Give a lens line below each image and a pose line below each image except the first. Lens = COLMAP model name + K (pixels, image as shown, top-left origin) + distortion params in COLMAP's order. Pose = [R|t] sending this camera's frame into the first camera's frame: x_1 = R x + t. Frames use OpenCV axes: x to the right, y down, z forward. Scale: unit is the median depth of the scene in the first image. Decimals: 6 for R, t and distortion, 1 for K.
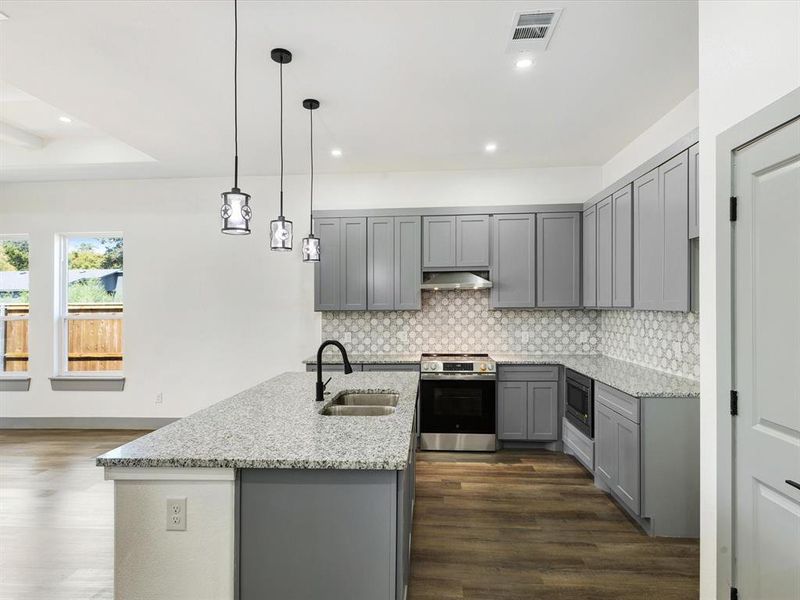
lens RADIAL K [[448.8, 0, 400.0], [0, 448.8, 300.0], [0, 0, 1]] dist [0.013367, 0.000191]
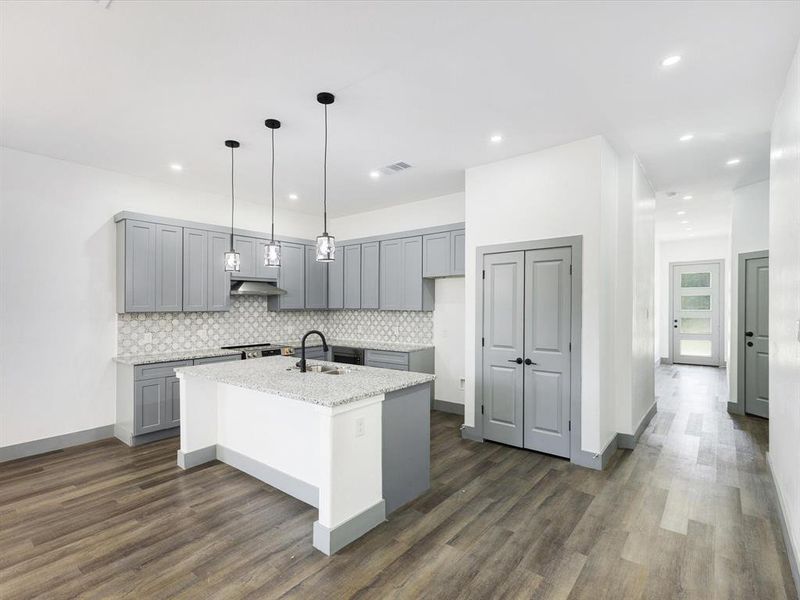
lens RADIAL K [[392.1, 0, 400.8], [0, 392.1, 305.9], [0, 0, 1]] dist [0.009063, 0.000454]
pose [[0.574839, 0.005203, 0.818250, -0.537359], [-0.013045, 0.999911, 0.002806, -0.000964], [-0.818162, -0.012288, 0.574856, 0.001425]]
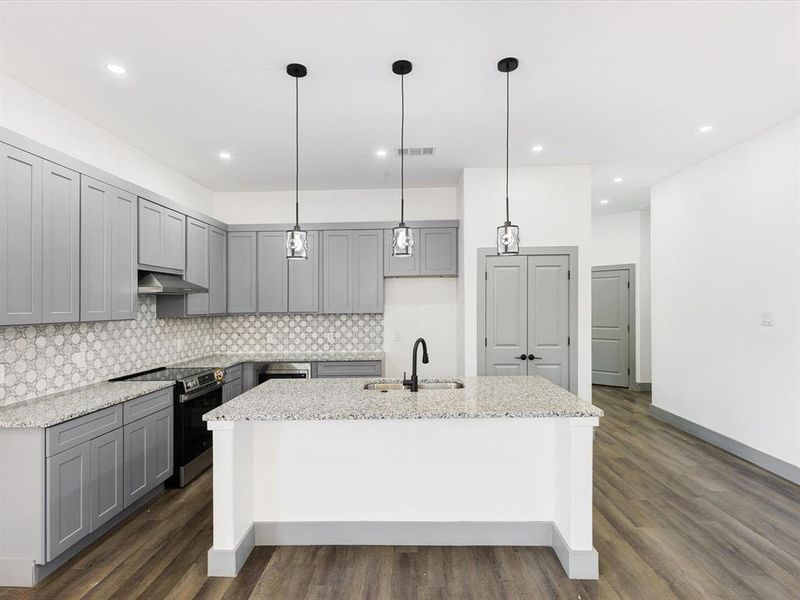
lens RADIAL K [[415.6, 0, 403.3], [0, 415.6, 304.9], [0, 0, 1]] dist [-0.001042, 0.000338]
pose [[-0.037859, 0.010564, 0.999227, -0.644806], [-0.000471, 0.999944, -0.010589, 0.005025], [-0.999283, -0.000871, -0.037852, 0.549005]]
